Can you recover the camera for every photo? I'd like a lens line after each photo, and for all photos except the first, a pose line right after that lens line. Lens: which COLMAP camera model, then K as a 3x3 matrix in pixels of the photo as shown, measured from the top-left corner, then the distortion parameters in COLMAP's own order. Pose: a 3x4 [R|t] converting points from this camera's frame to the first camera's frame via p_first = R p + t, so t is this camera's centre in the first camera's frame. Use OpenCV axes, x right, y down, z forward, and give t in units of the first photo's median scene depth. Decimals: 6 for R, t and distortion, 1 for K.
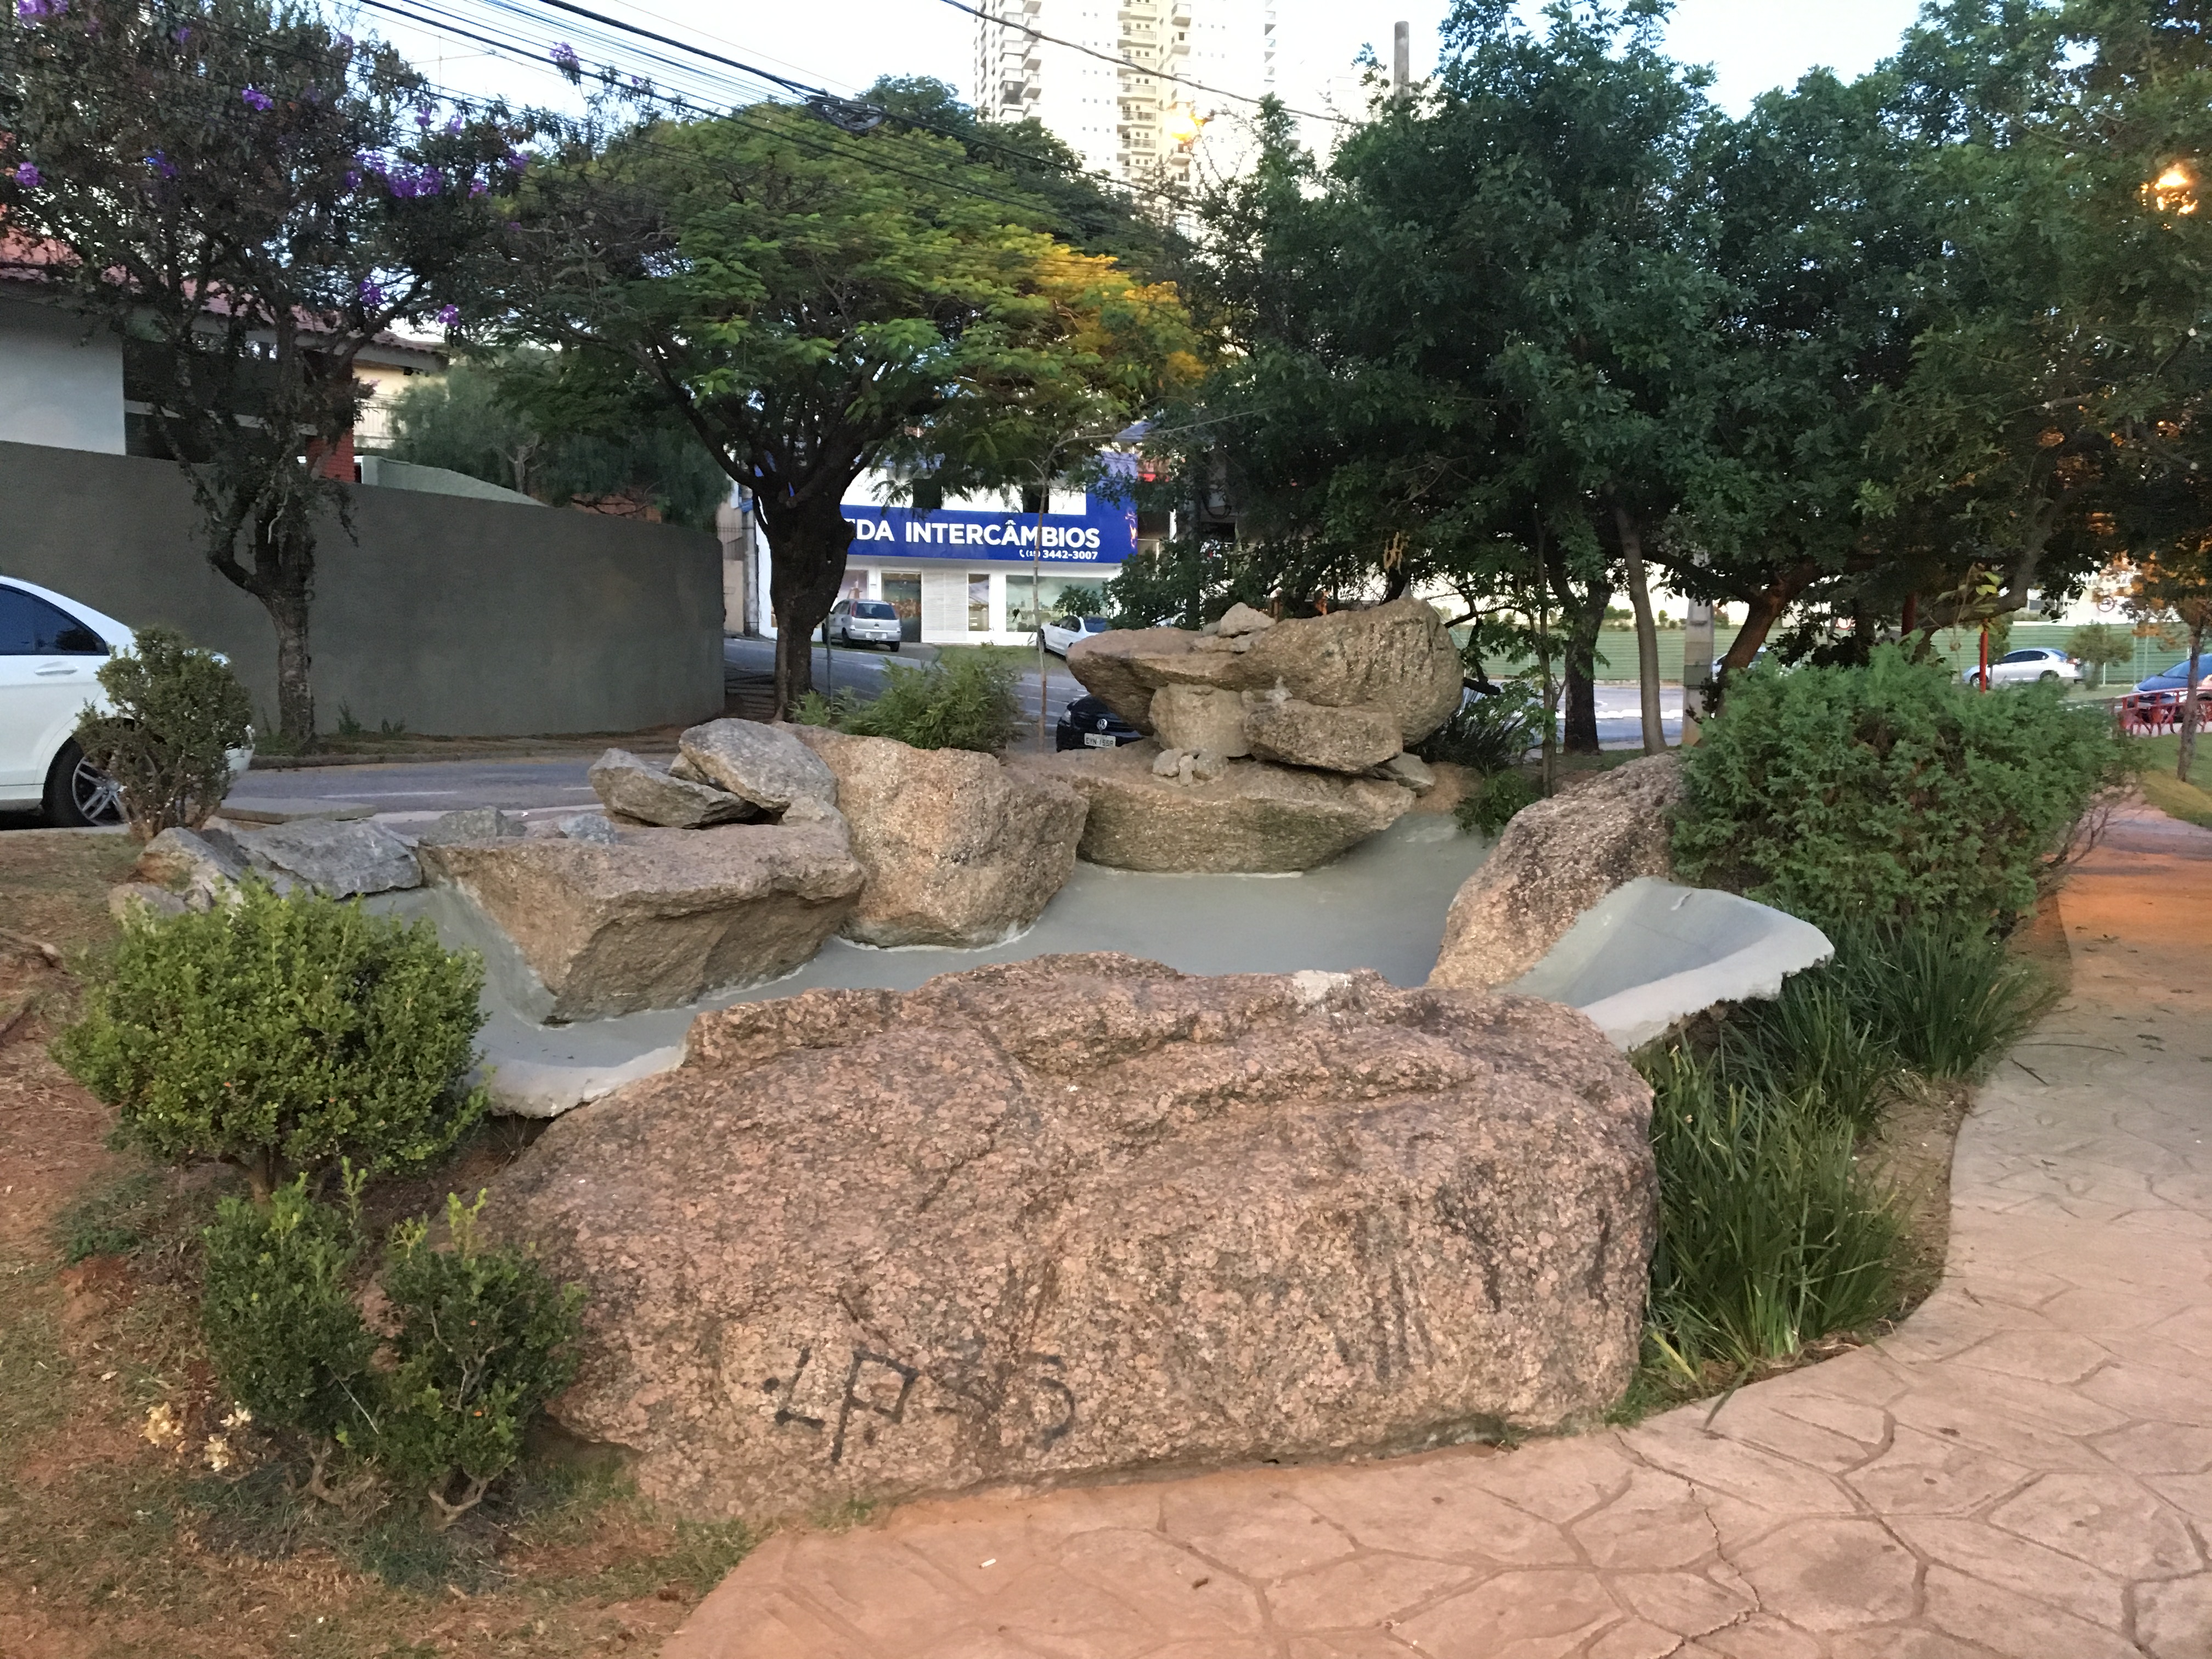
lens RADIAL K [[1851.3, 0, 1106.0], [0, 1851.3, 829.5], [0, 0, 1]] dist [0.100154, -0.153646]
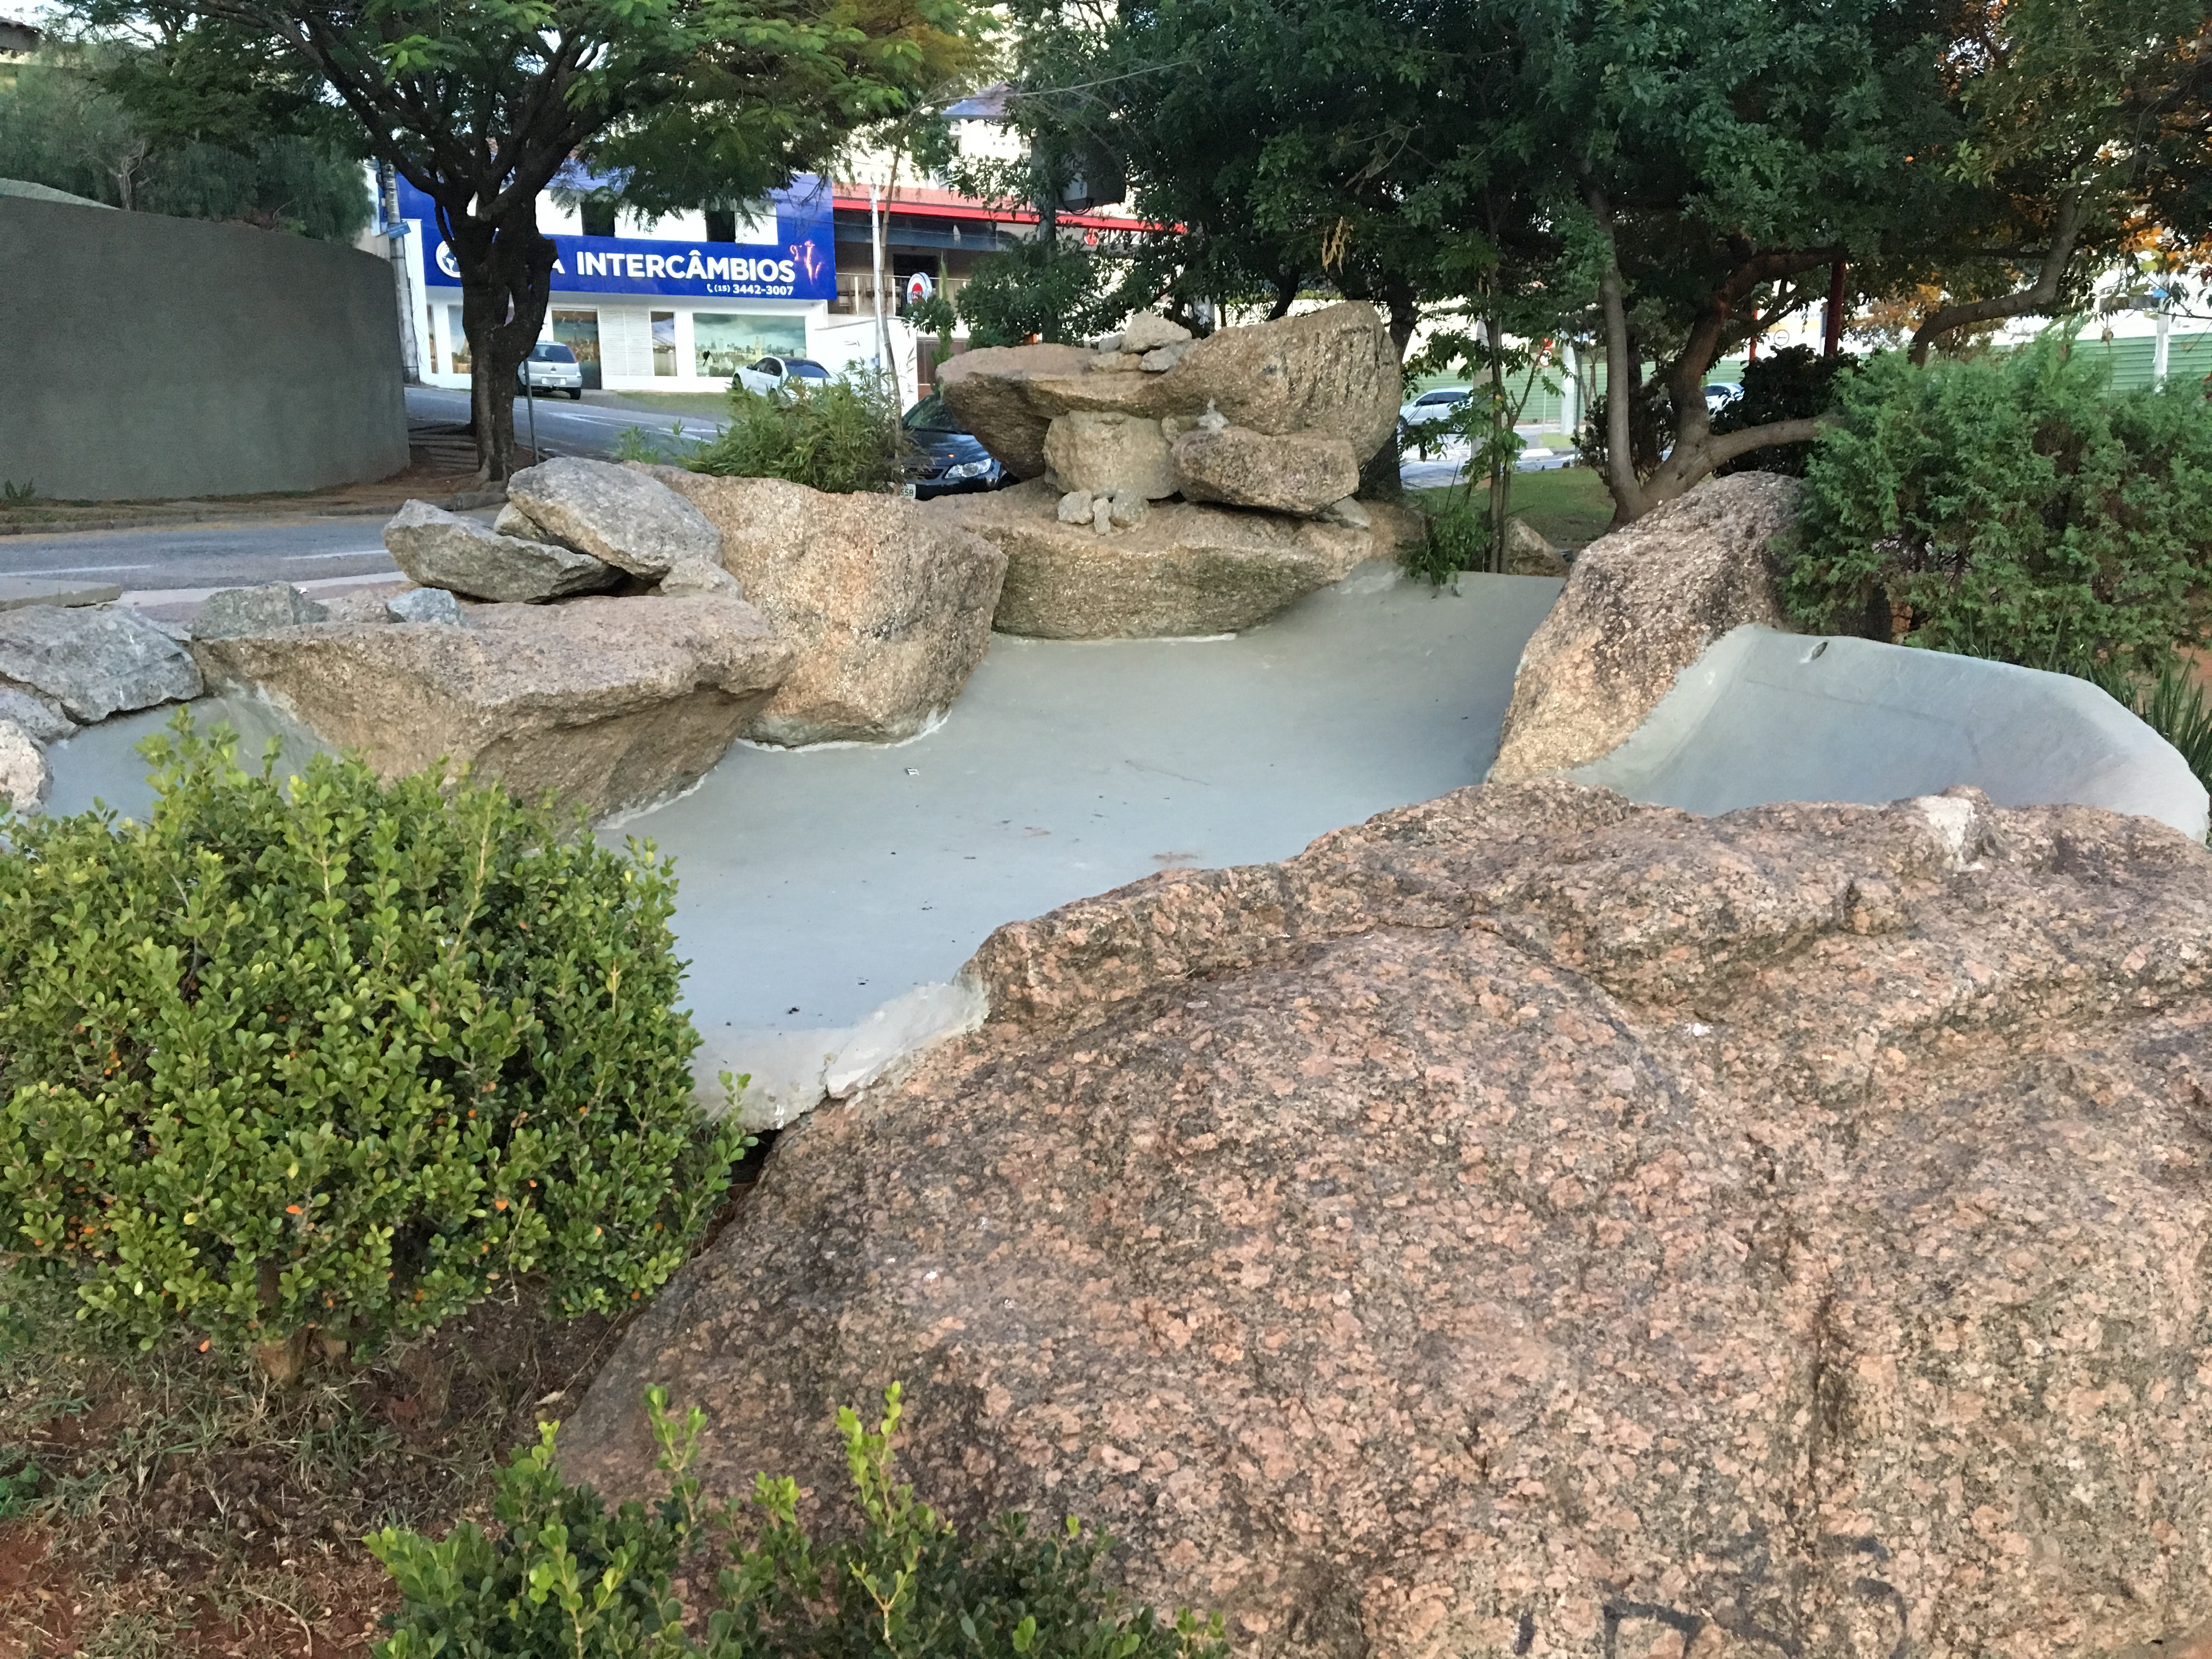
lens RADIAL K [[1851.3, 0, 1106.0], [0, 1851.3, 829.5], [0, 0, 1]] dist [0.100154, -0.153646]
pose [[0.984417, -0.052938, 0.167695, -0.147901], [0.030776, 0.990759, 0.132097, -0.003325], [-0.173138, -0.124877, 0.976949, 0.229514]]
